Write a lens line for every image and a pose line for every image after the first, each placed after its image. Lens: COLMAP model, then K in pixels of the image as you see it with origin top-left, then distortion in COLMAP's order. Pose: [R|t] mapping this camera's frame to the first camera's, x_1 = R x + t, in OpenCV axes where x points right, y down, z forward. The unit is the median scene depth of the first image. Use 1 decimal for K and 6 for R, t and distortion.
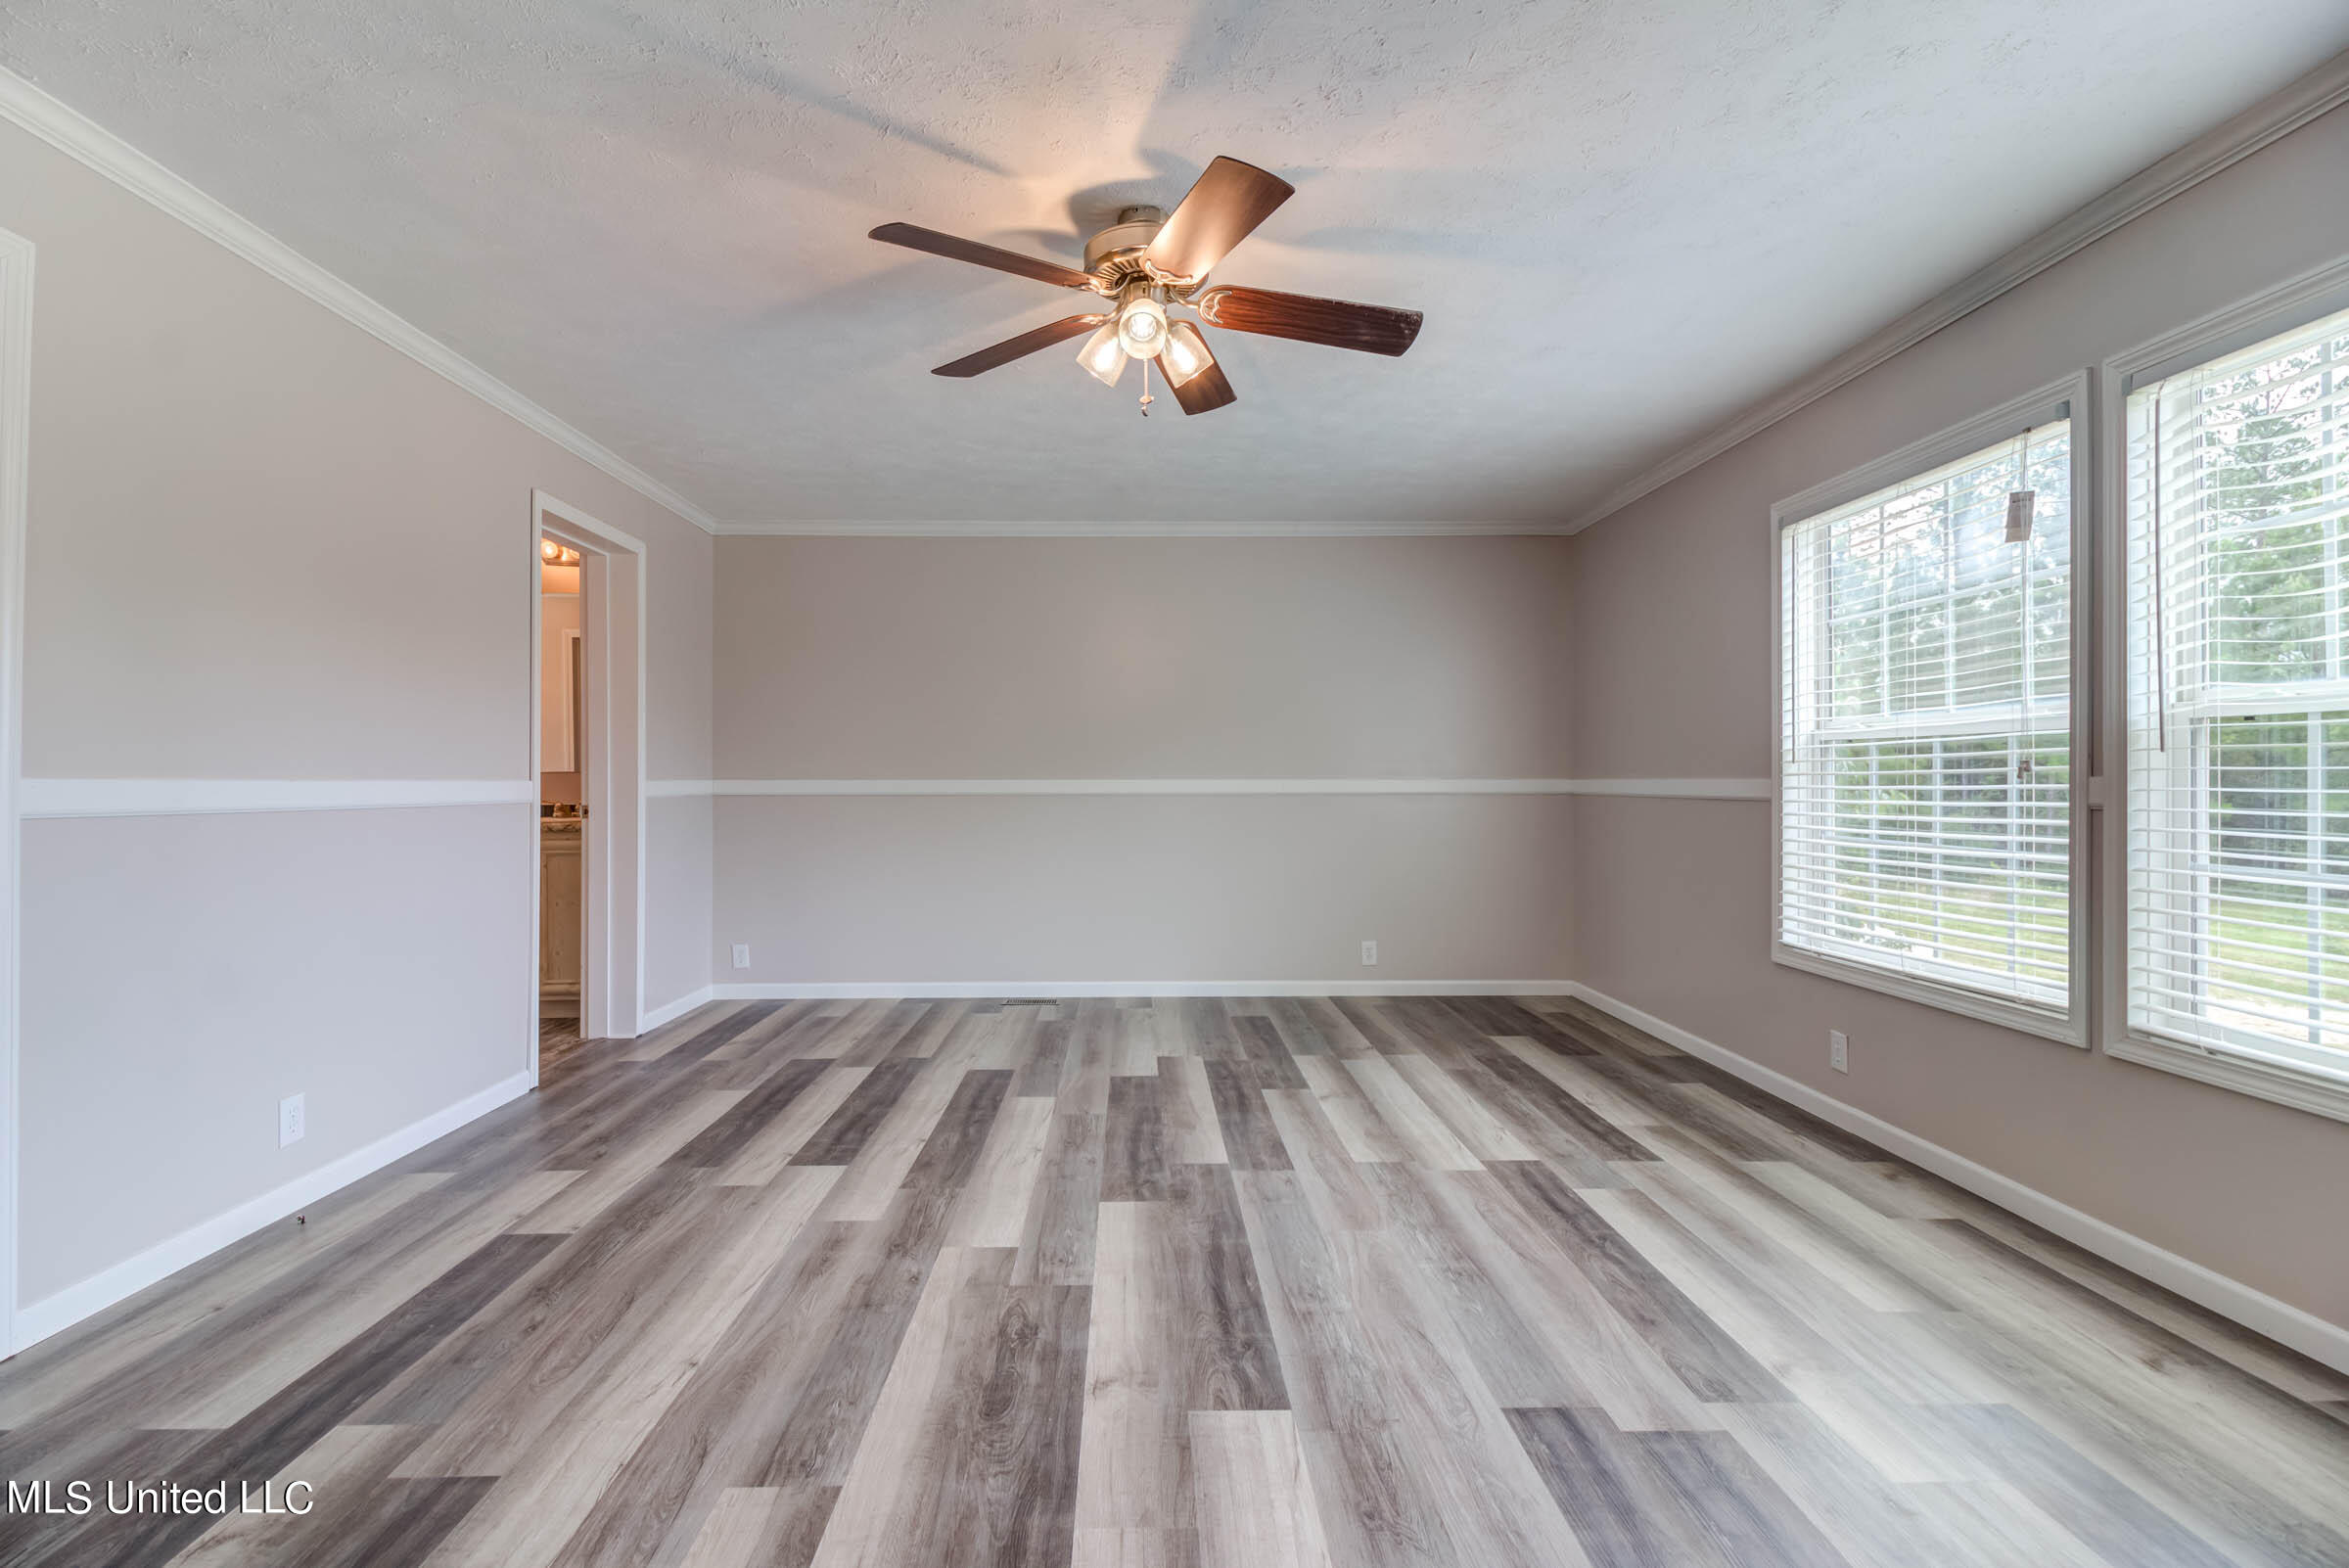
lens RADIAL K [[1077.7, 0, 1142.7], [0, 1077.7, 774.5], [0, 0, 1]] dist [0.022003, -0.016268]
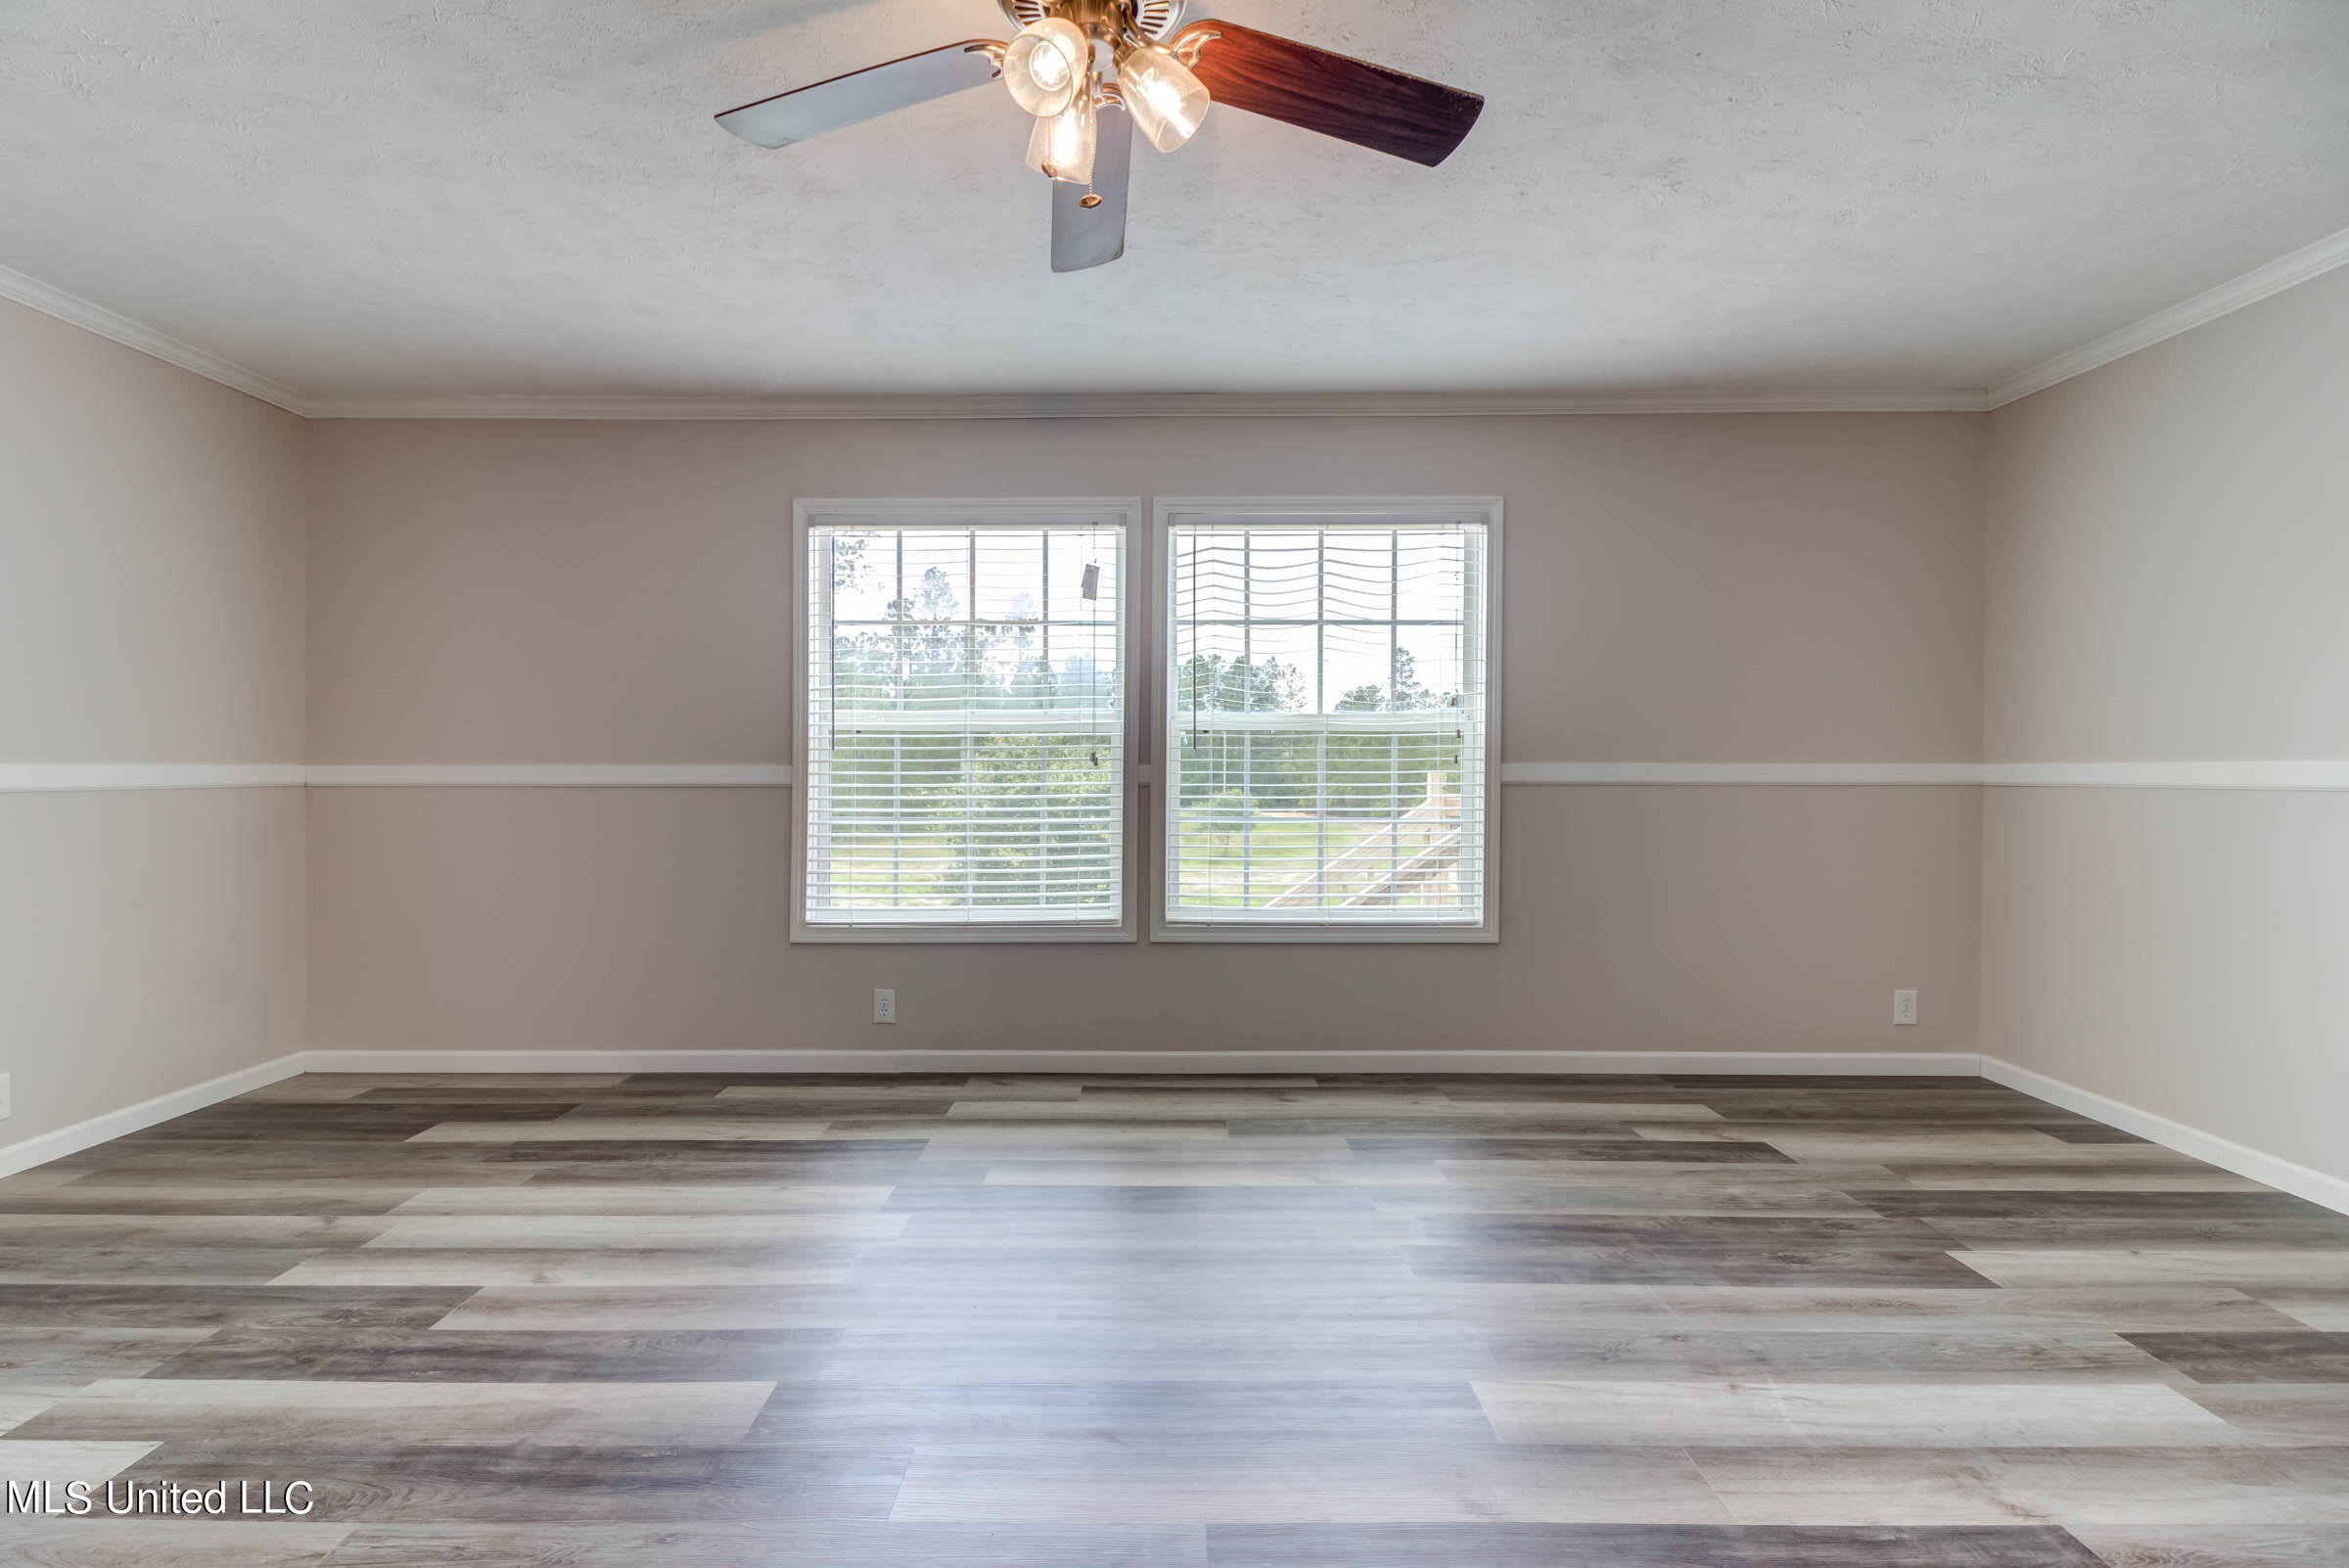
lens RADIAL K [[1091.6, 0, 1160.1], [0, 1091.6, 762.5], [0, 0, 1]] dist [0.009210, -0.008064]
pose [[0.017154, 0.002176, 0.999850, -0.621224], [-0.006822, 0.999975, -0.002060, 0.001910], [-0.999830, -0.006785, 0.017168, 0.871328]]
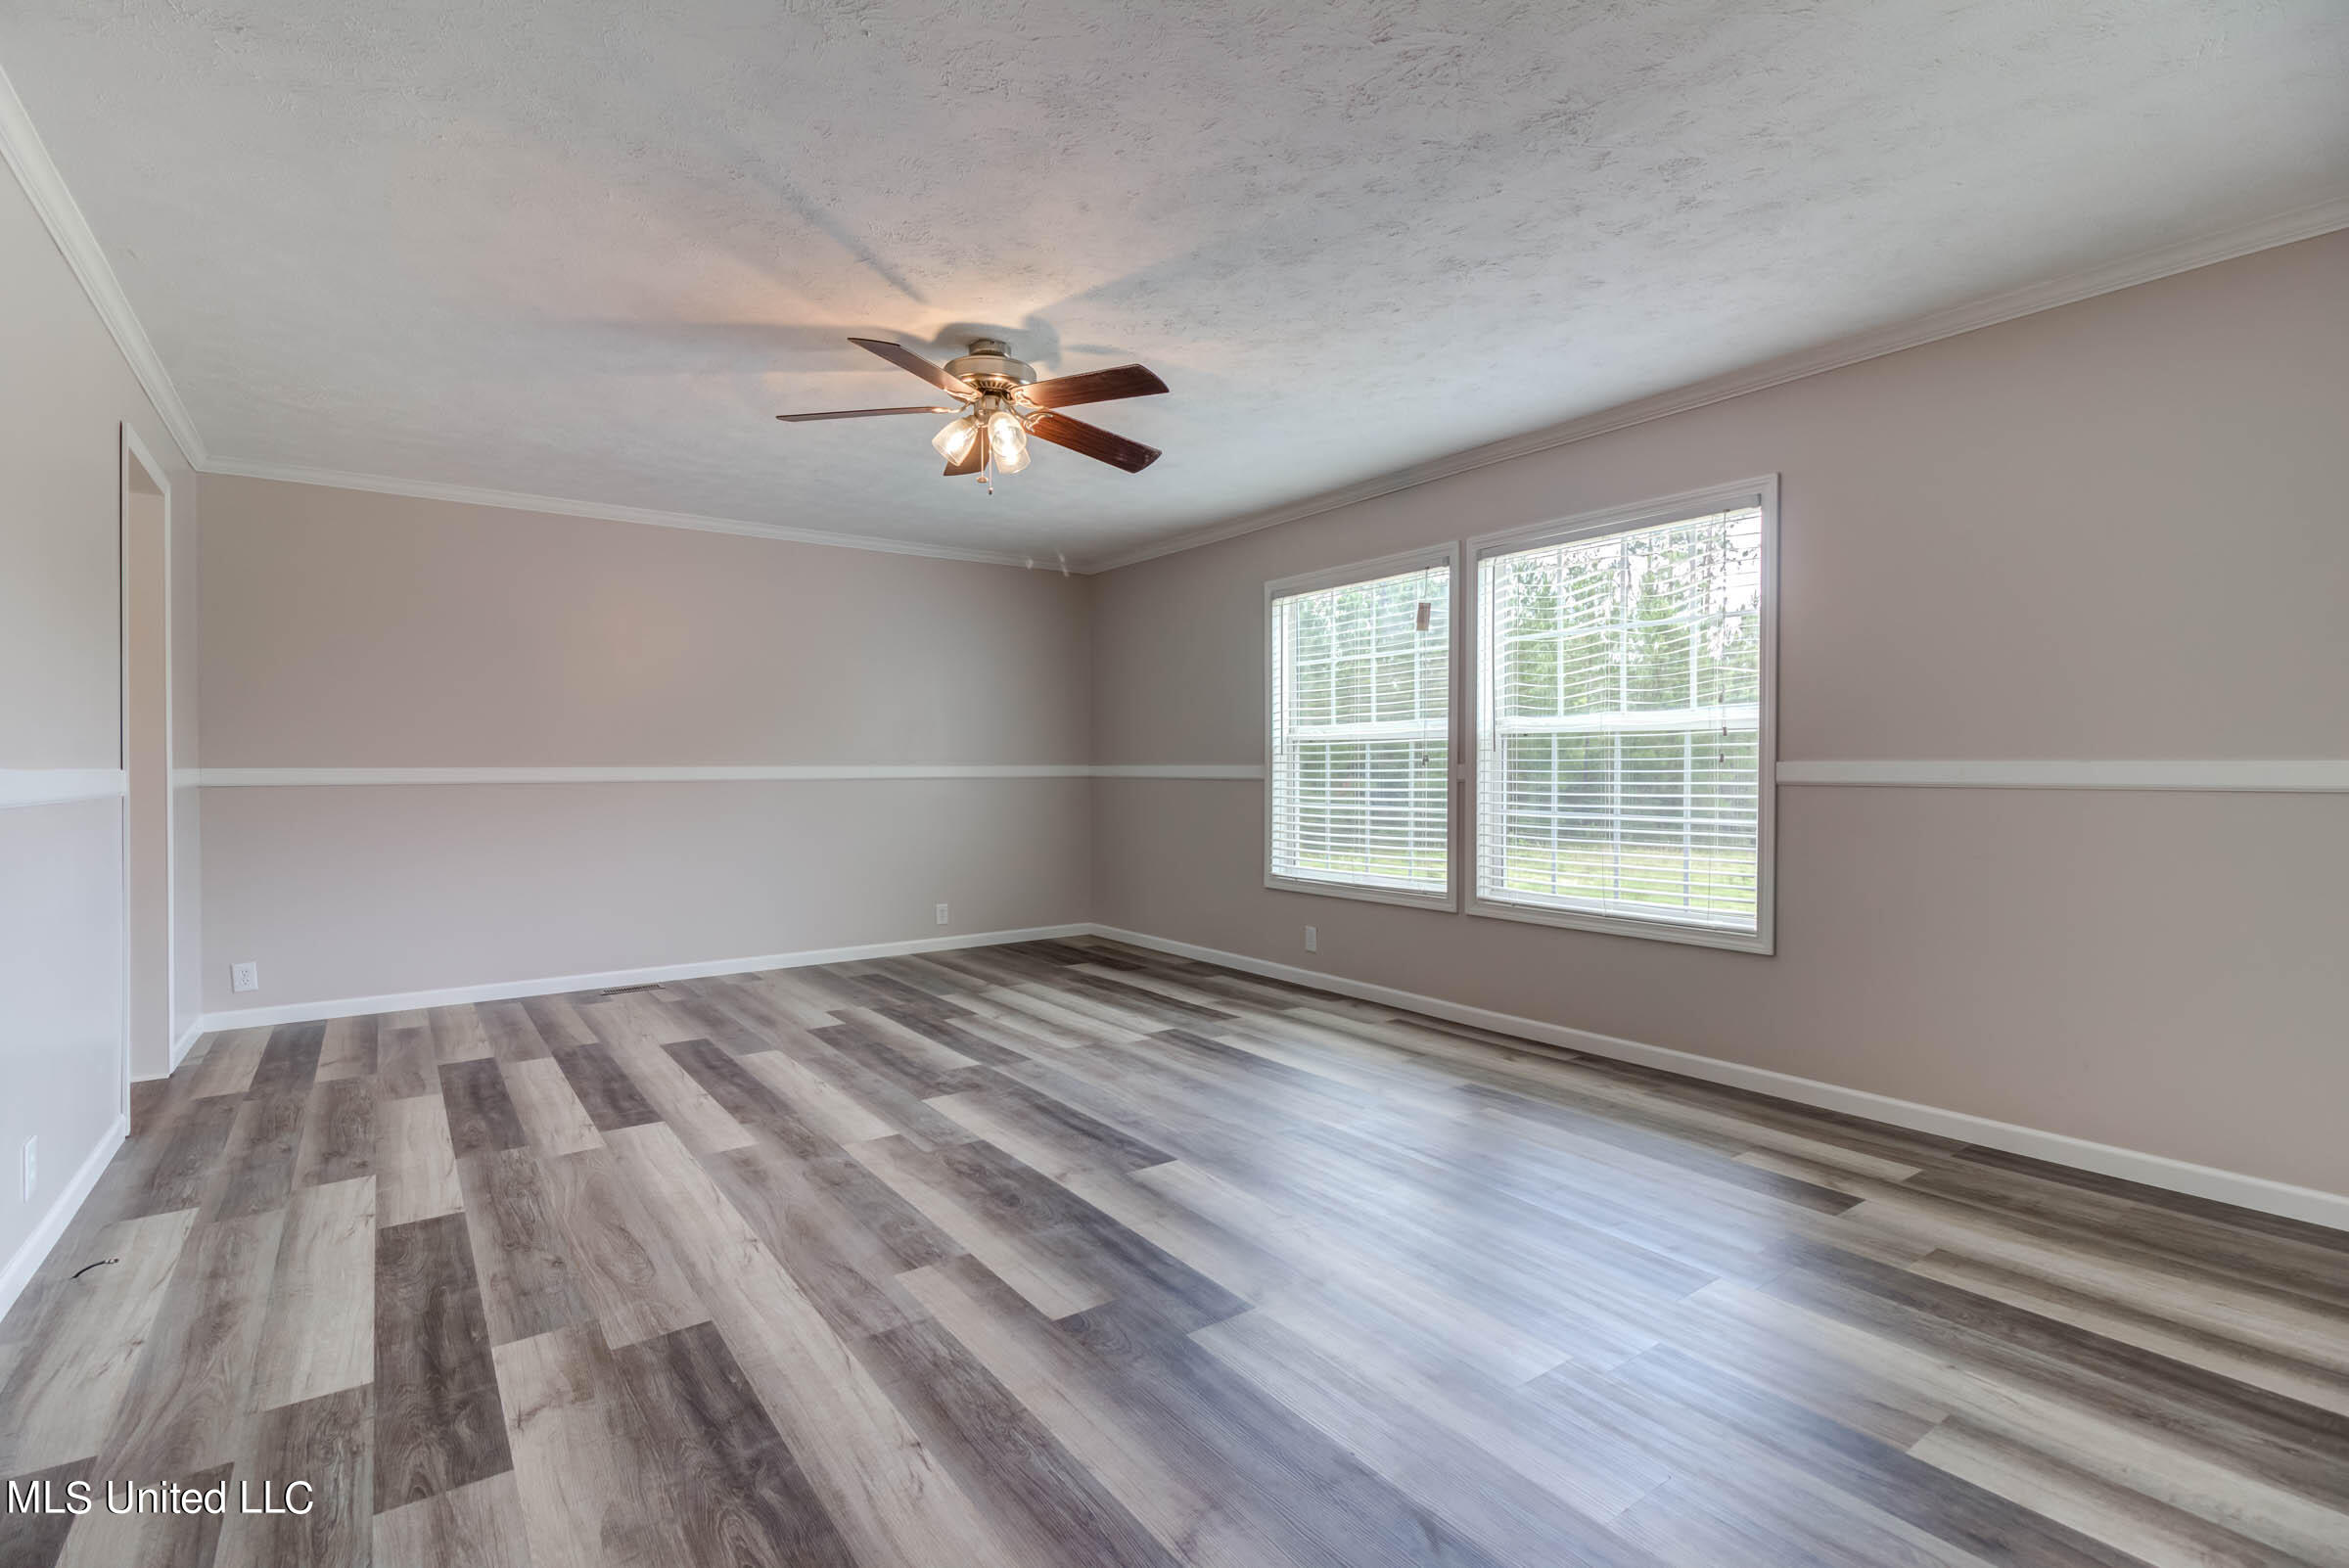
lens RADIAL K [[1089.3, 0, 1148.7], [0, 1089.3, 775.4], [0, 0, 1]] dist [0.015958, -0.012412]
pose [[0.825029, -0.007073, 0.565047, -0.554536], [-0.001108, 0.999899, 0.014135, -0.004387], [-0.565090, -0.012288, 0.824938, -0.207896]]
